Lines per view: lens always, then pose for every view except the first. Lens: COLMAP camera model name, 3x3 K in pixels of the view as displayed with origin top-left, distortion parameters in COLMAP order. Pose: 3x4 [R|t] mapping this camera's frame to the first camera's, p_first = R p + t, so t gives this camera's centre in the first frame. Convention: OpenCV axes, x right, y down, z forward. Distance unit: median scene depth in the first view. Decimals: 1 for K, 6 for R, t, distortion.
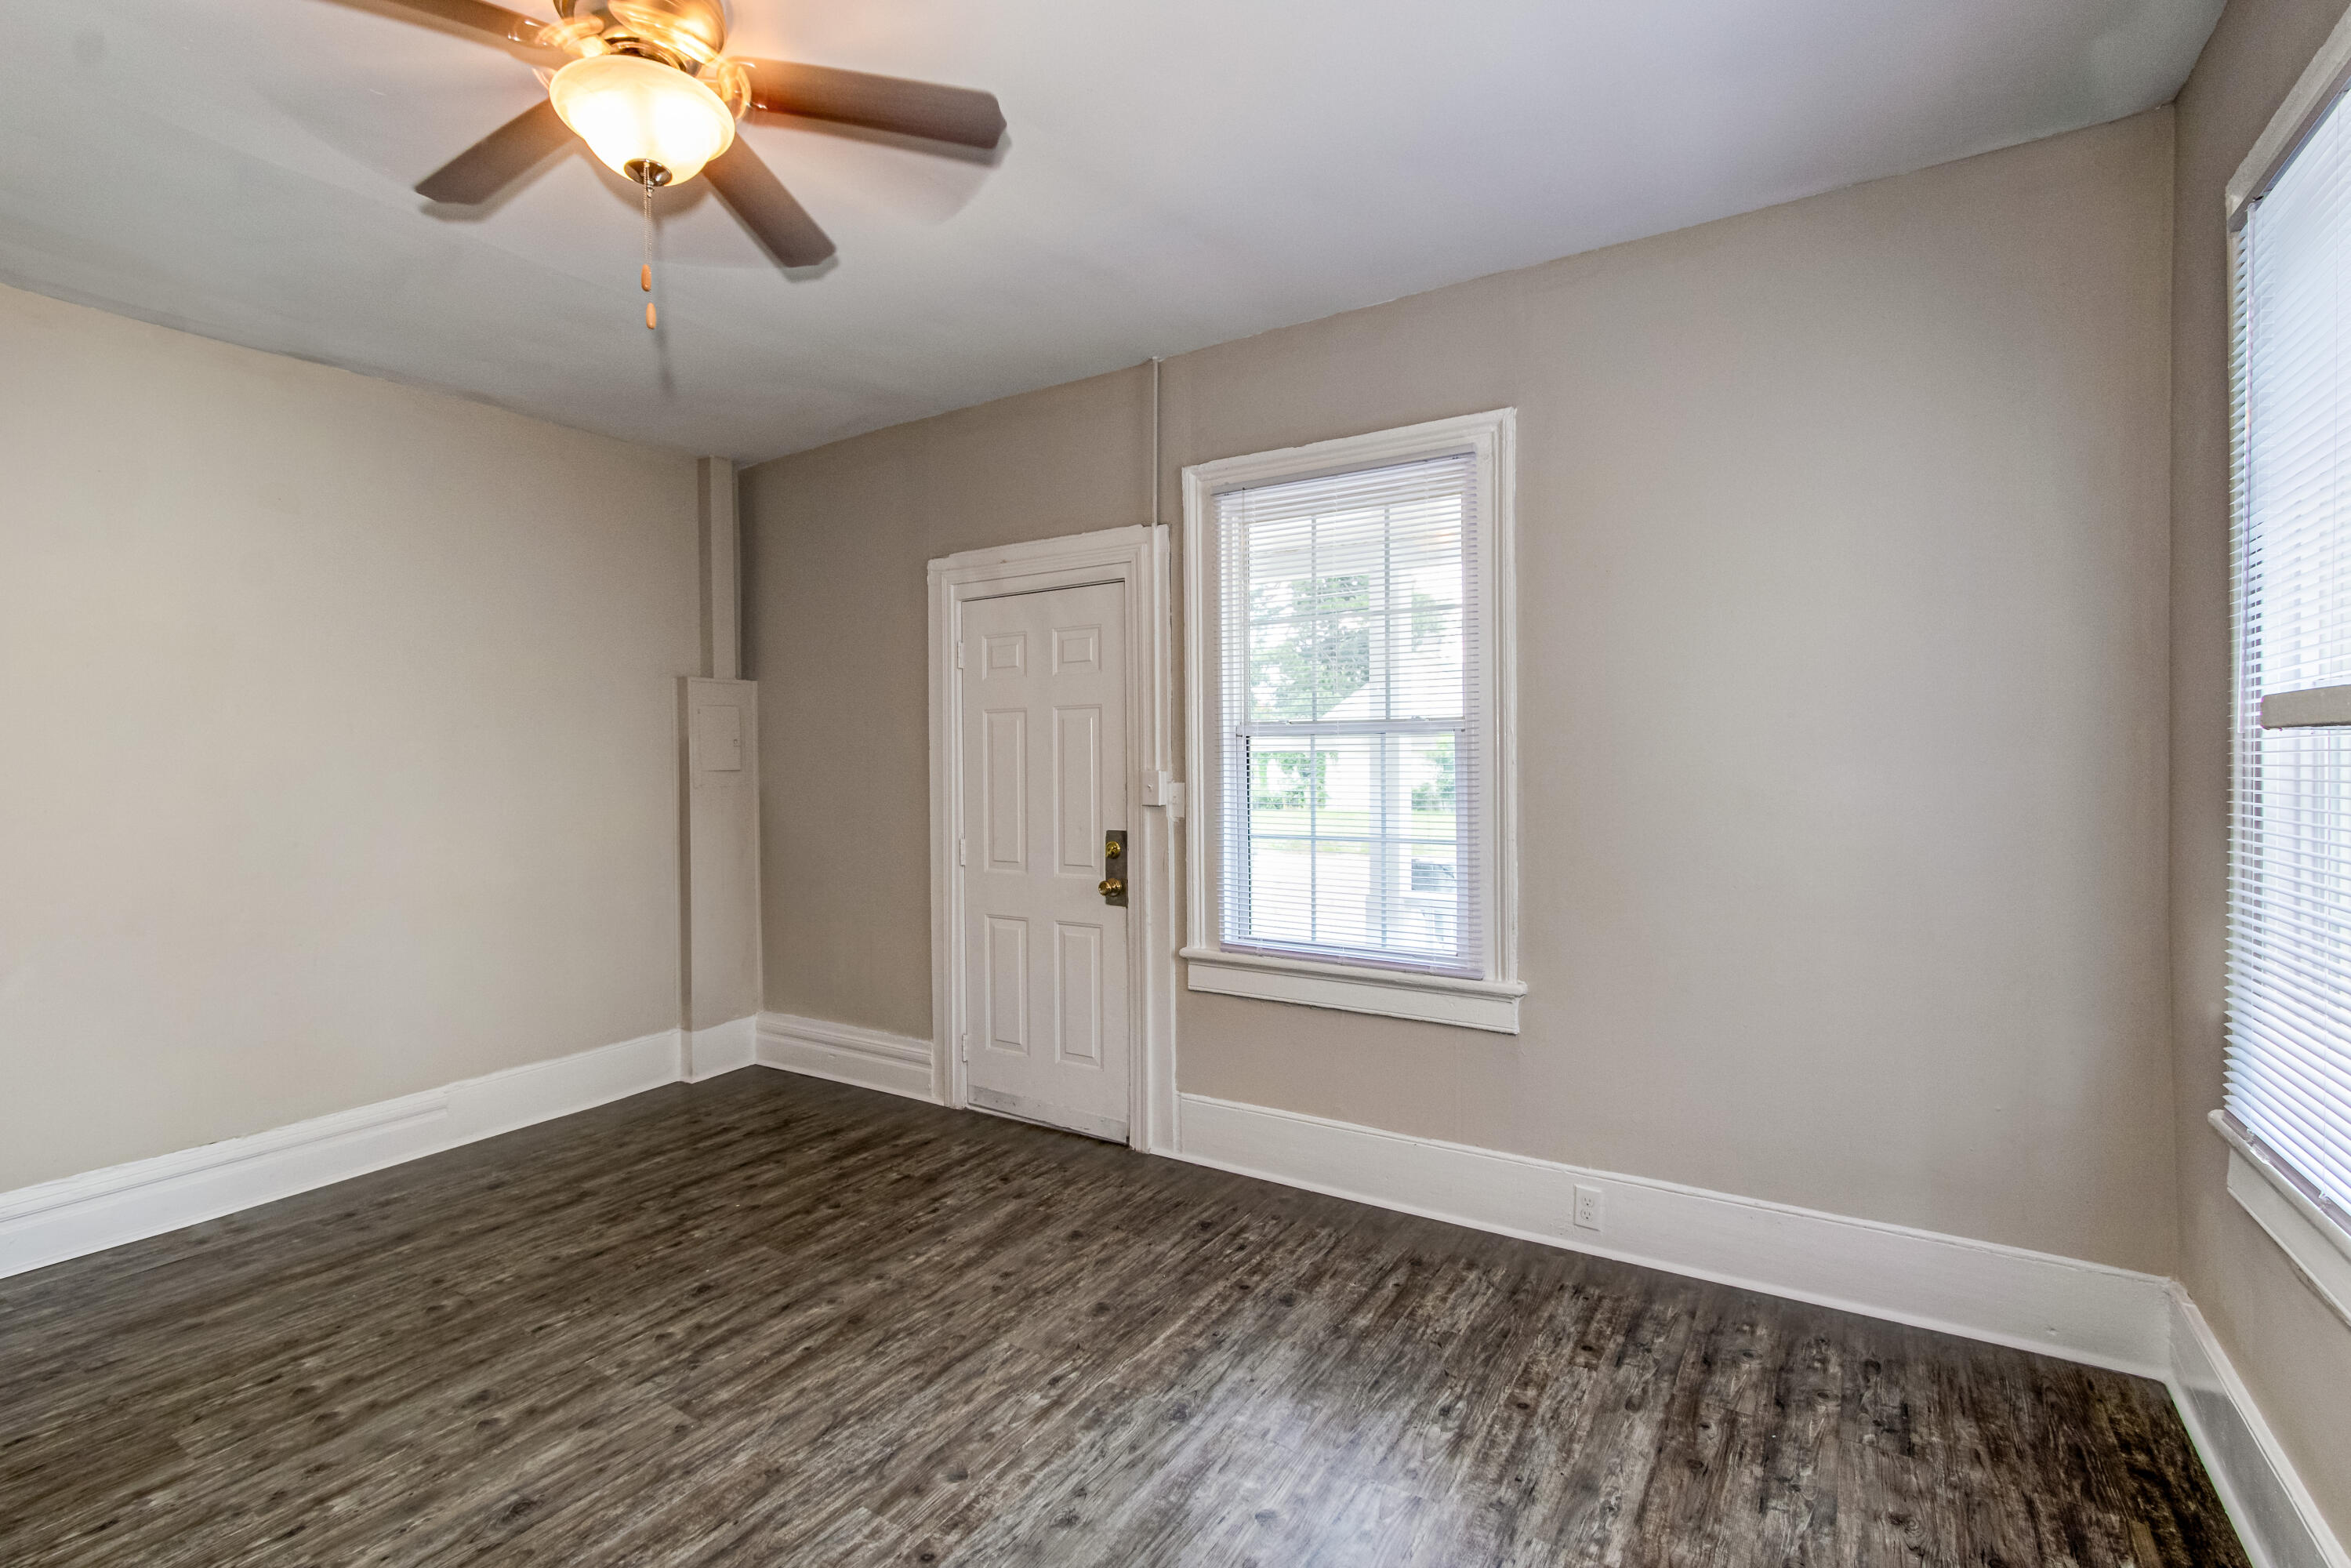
lens RADIAL K [[1067.4, 0, 1175.5], [0, 1067.4, 778.1], [0, 0, 1]] dist [0.000547, 0.000317]
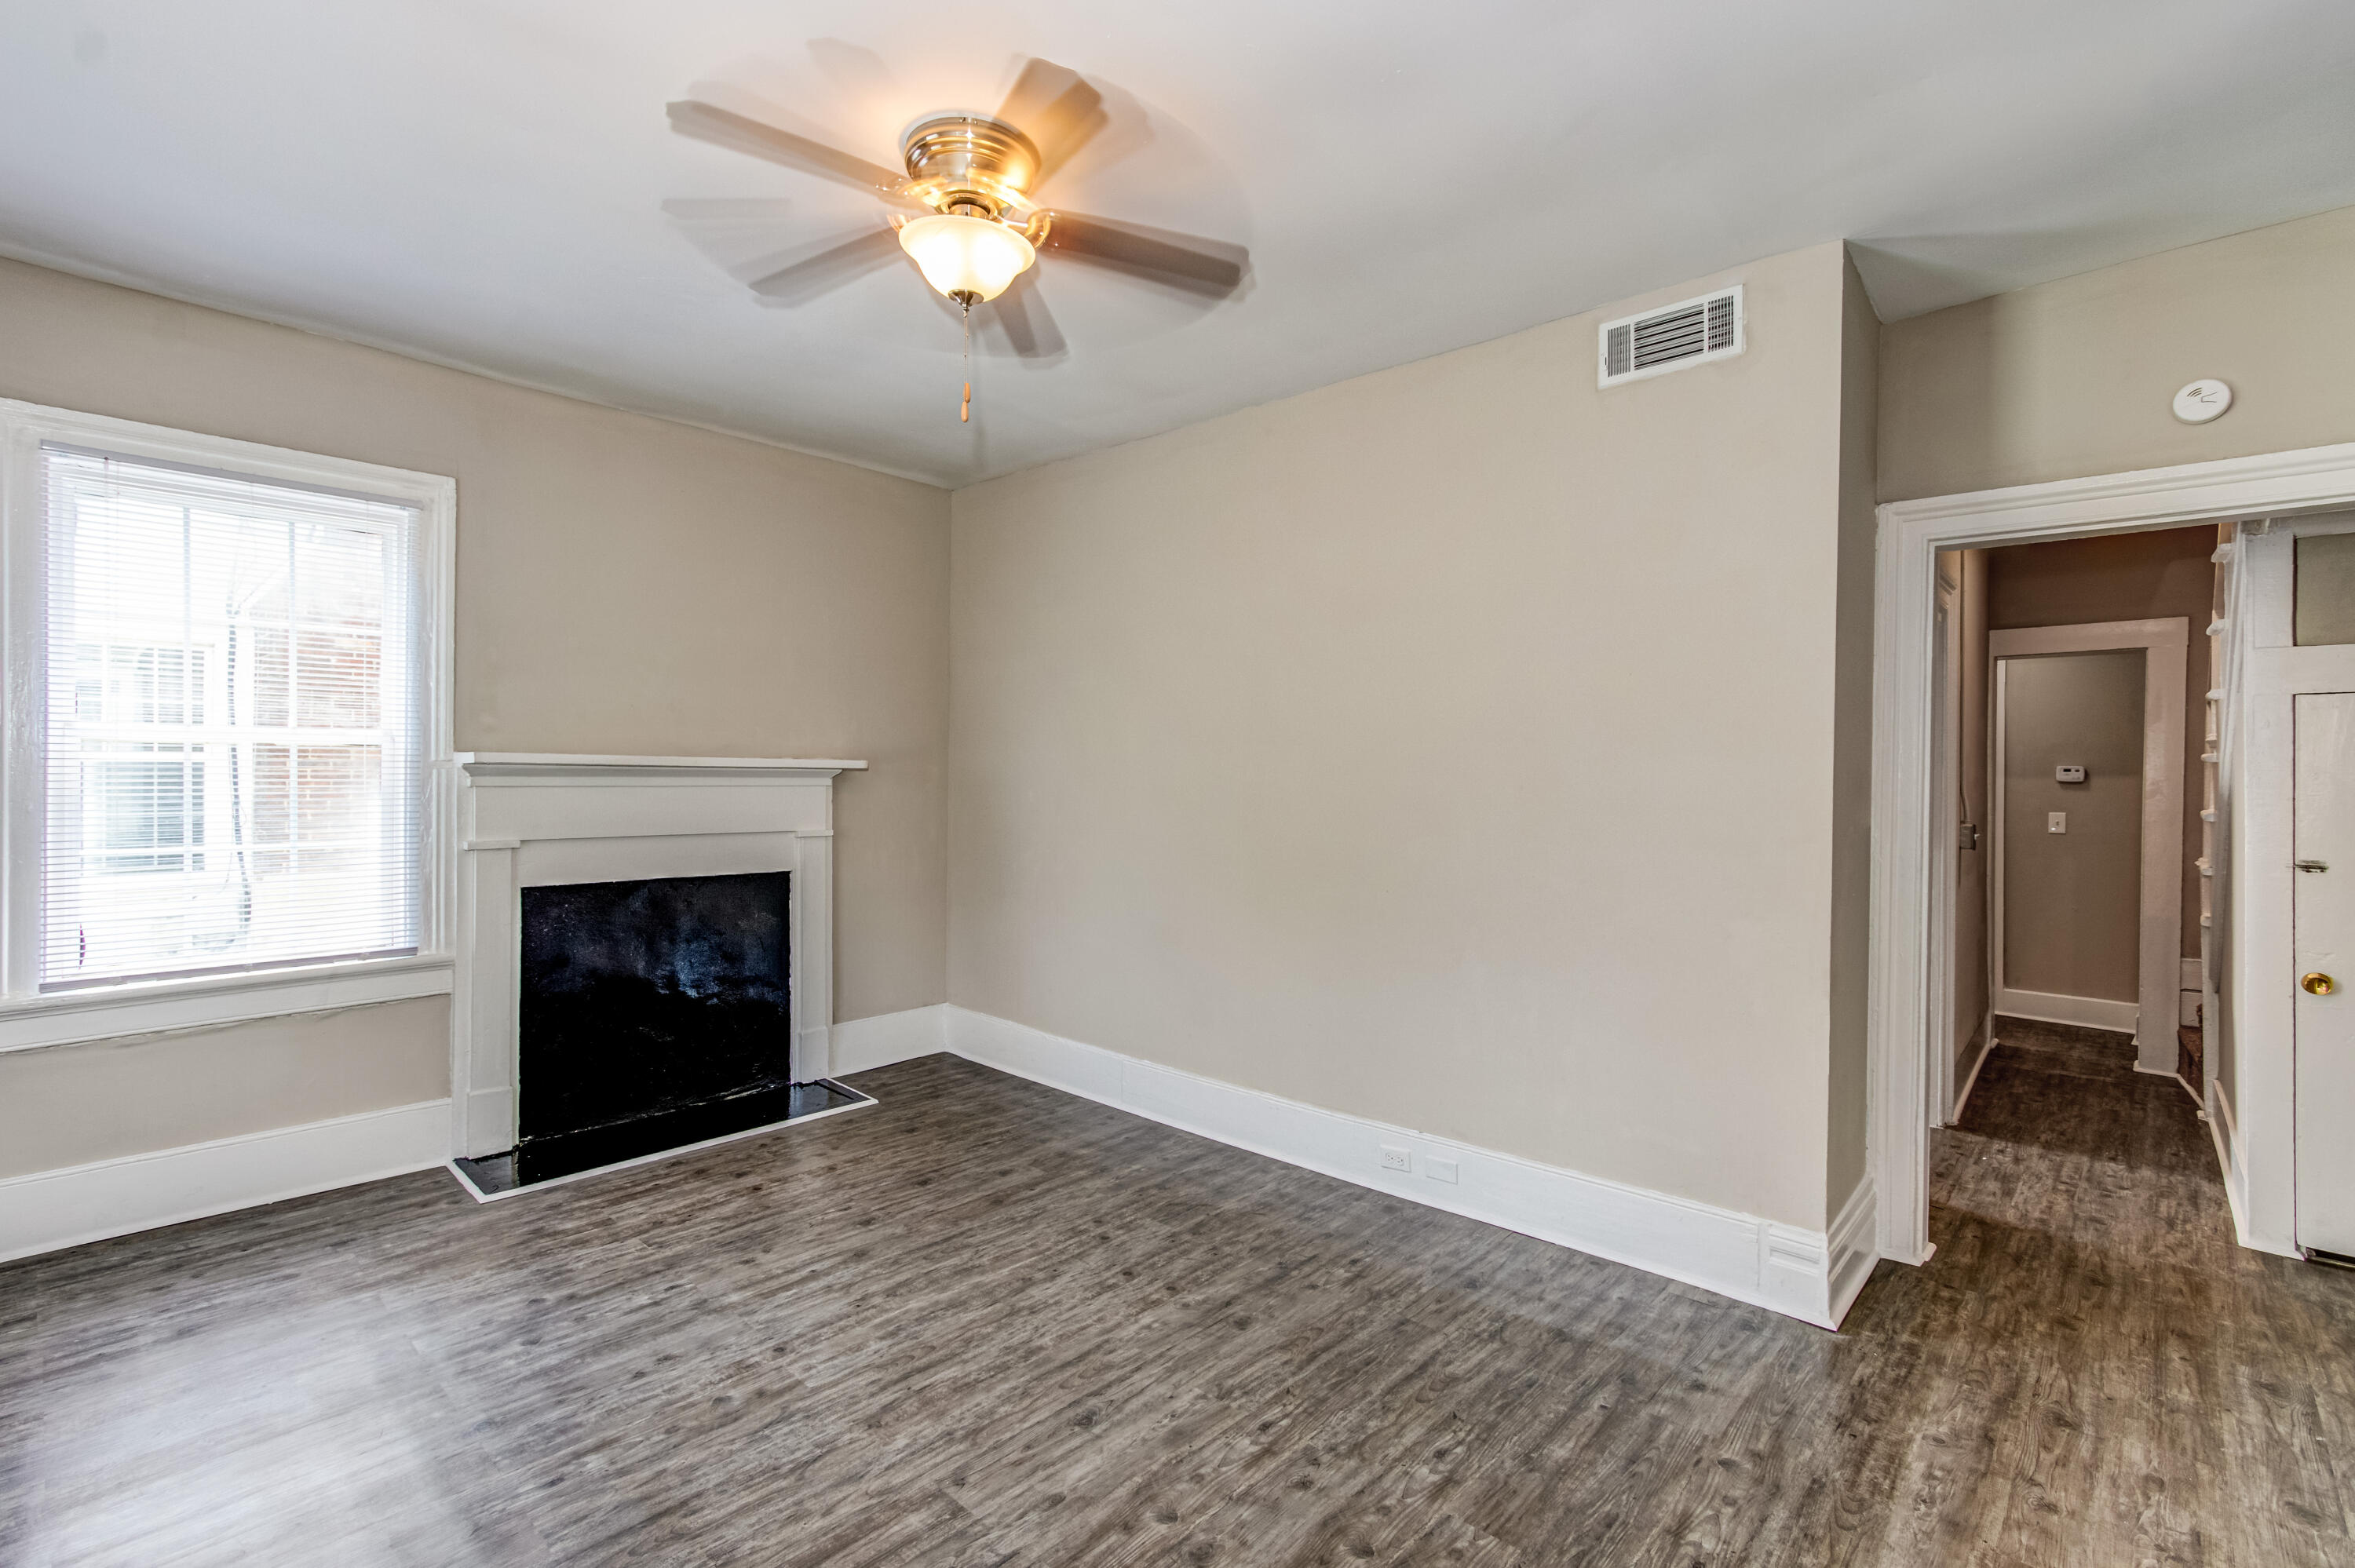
lens RADIAL K [[1069.0, 0, 1172.4], [0, 1069.0, 776.8], [0, 0, 1]] dist [0.000547, 0.000317]
pose [[-0.983012, -0.001616, 0.183536, -0.854524], [0.000635, 0.999925, 0.012203, -0.017397], [-0.183542, 0.012113, -0.982937, 1.963012]]
